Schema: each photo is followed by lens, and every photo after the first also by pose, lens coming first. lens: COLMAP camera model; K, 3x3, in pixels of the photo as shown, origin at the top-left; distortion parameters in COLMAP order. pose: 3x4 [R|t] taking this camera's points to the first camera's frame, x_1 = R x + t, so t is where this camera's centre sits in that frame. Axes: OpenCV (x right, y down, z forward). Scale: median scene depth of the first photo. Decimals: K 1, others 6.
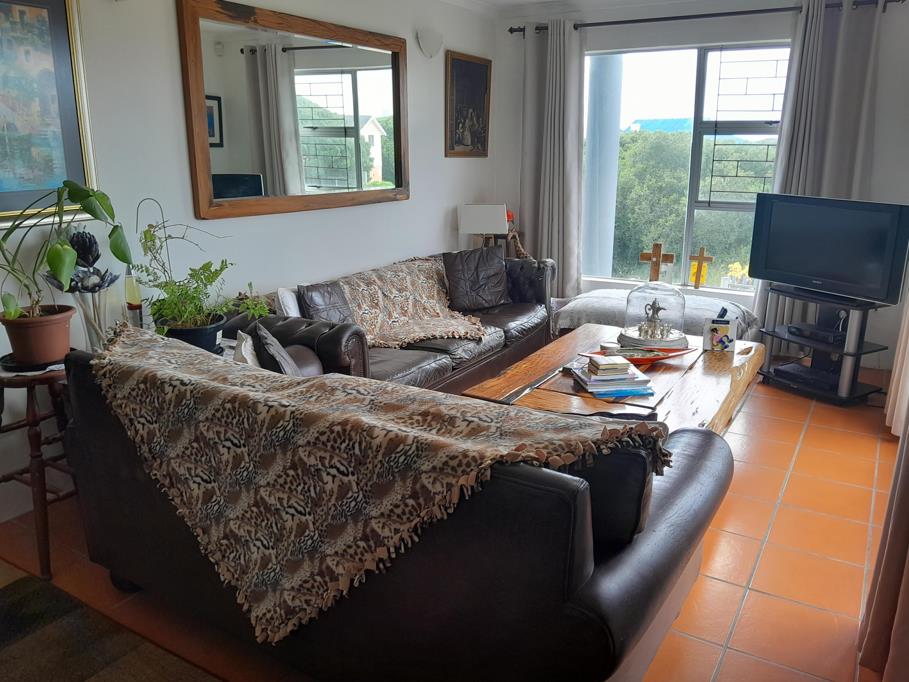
lens RADIAL K [[726.9, 0, 454.5], [0, 726.9, 341.0], [0, 0, 1]] dist [-0.009817, -0.009826]
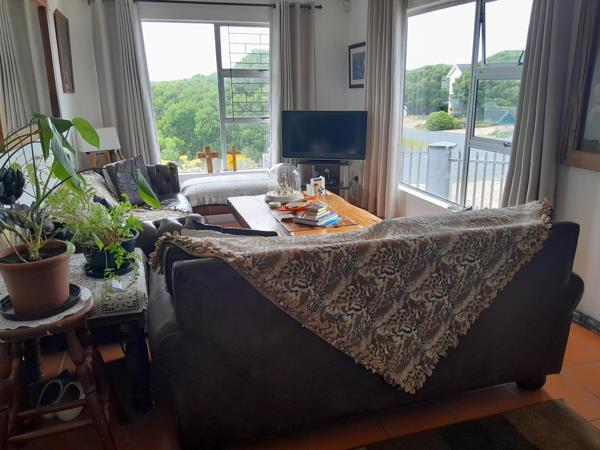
lens RADIAL K [[475.4, 0, 300.0], [0, 475.4, 225.0], [0, 0, 1]] dist [0.004303, 0.000280]
pose [[0.675205, -0.213412, 0.706083, -0.683816], [0.203410, 0.973987, 0.099870, -0.056670], [-0.709029, 0.076192, 0.701051, 0.270004]]
